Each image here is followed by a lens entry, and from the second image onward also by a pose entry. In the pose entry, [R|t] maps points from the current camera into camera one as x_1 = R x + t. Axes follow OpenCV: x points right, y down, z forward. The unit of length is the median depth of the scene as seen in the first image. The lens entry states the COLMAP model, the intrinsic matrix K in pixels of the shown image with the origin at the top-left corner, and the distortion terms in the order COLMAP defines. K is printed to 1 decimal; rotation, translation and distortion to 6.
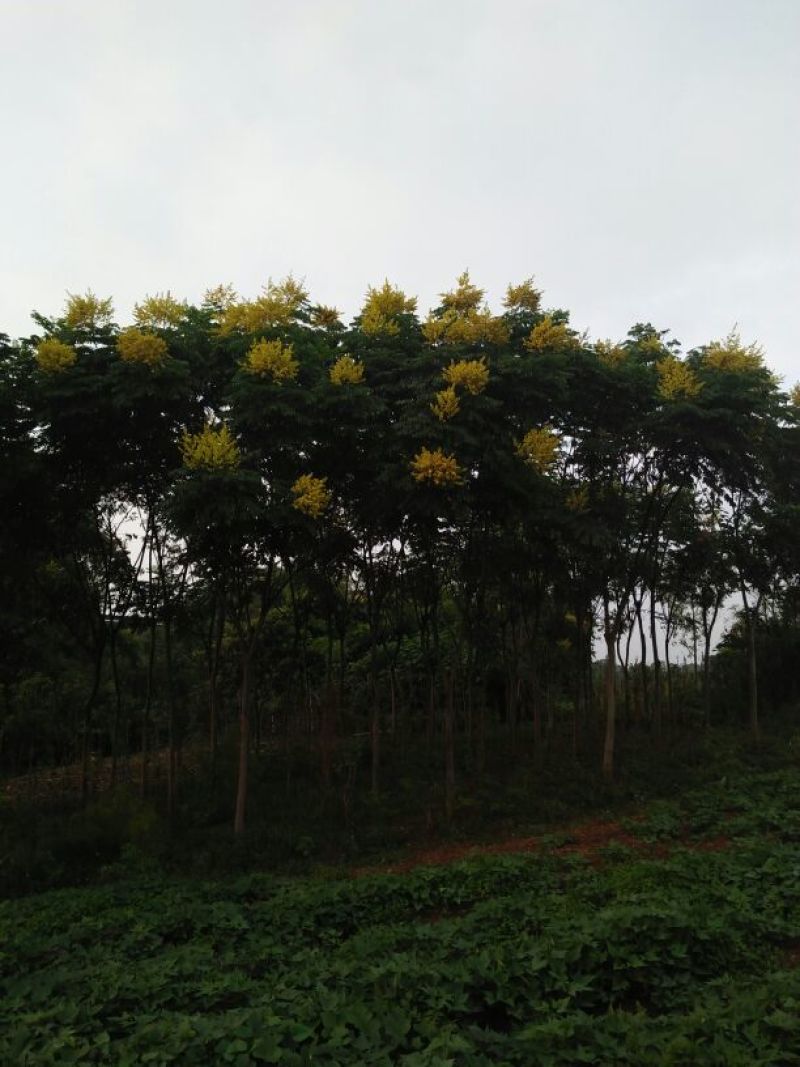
lens RADIAL K [[926.3, 0, 392.5], [0, 926.3, 531.4], [0, 0, 1]] dist [0.069916, -0.116742]
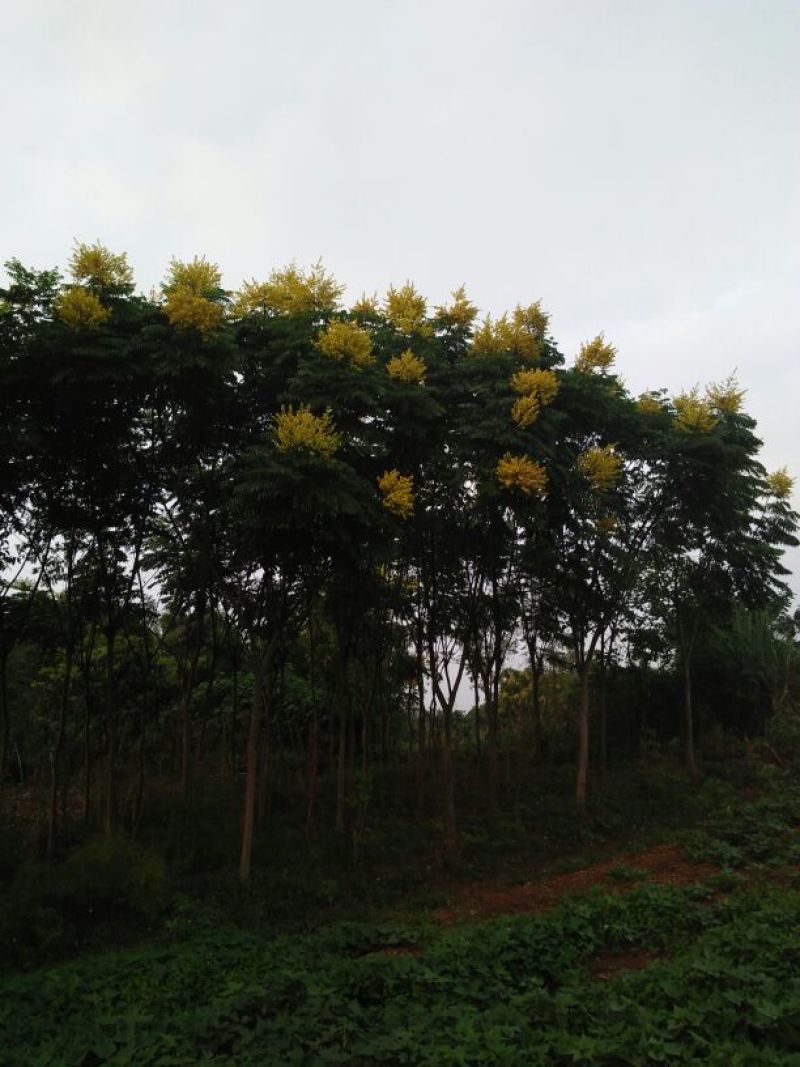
lens RADIAL K [[926.3, 0, 392.5], [0, 926.3, 531.4], [0, 0, 1]] dist [0.069916, -0.116742]
pose [[0.959061, 0.065893, 0.275427, -0.319304], [-0.051882, 0.996976, -0.057858, 0.047535], [-0.278406, 0.041199, 0.959579, 0.126112]]
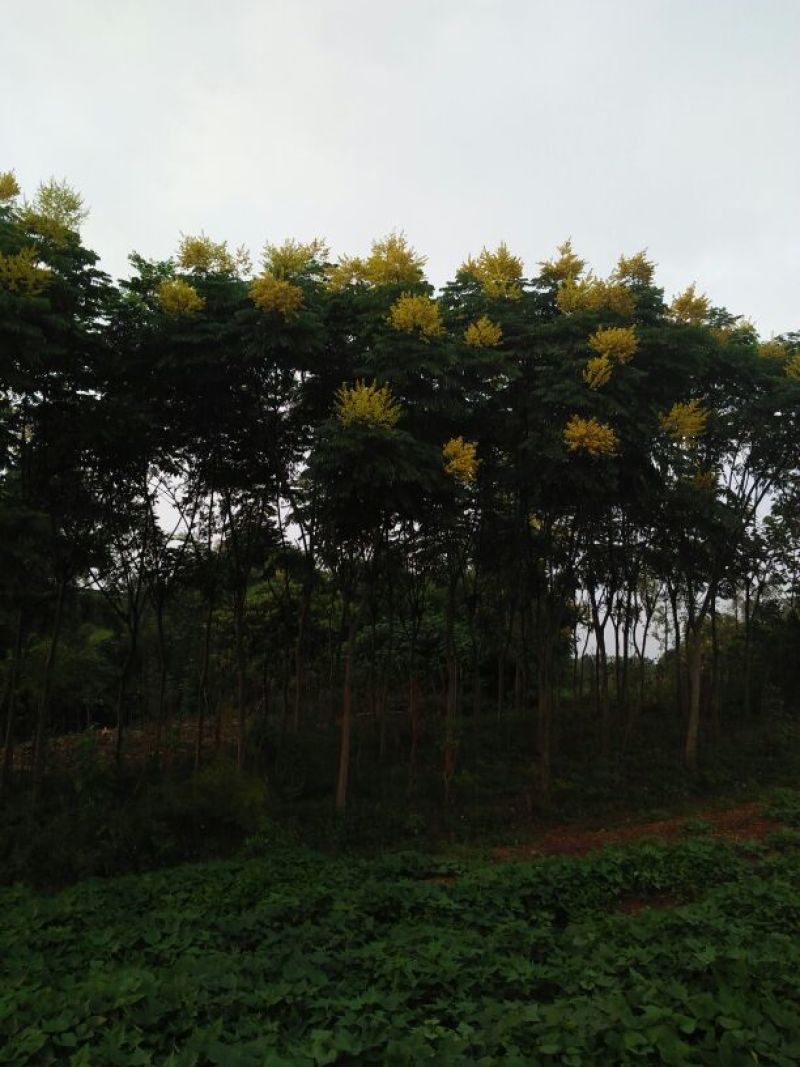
lens RADIAL K [[921.6, 0, 382.1], [0, 921.6, 534.6], [0, 0, 1]] dist [0.116564, -0.186013]
pose [[0.997039, 0.043914, 0.063120, -0.212966], [-0.045100, 0.998829, 0.017484, 0.023867], [-0.062278, -0.020279, 0.997853, 0.049306]]
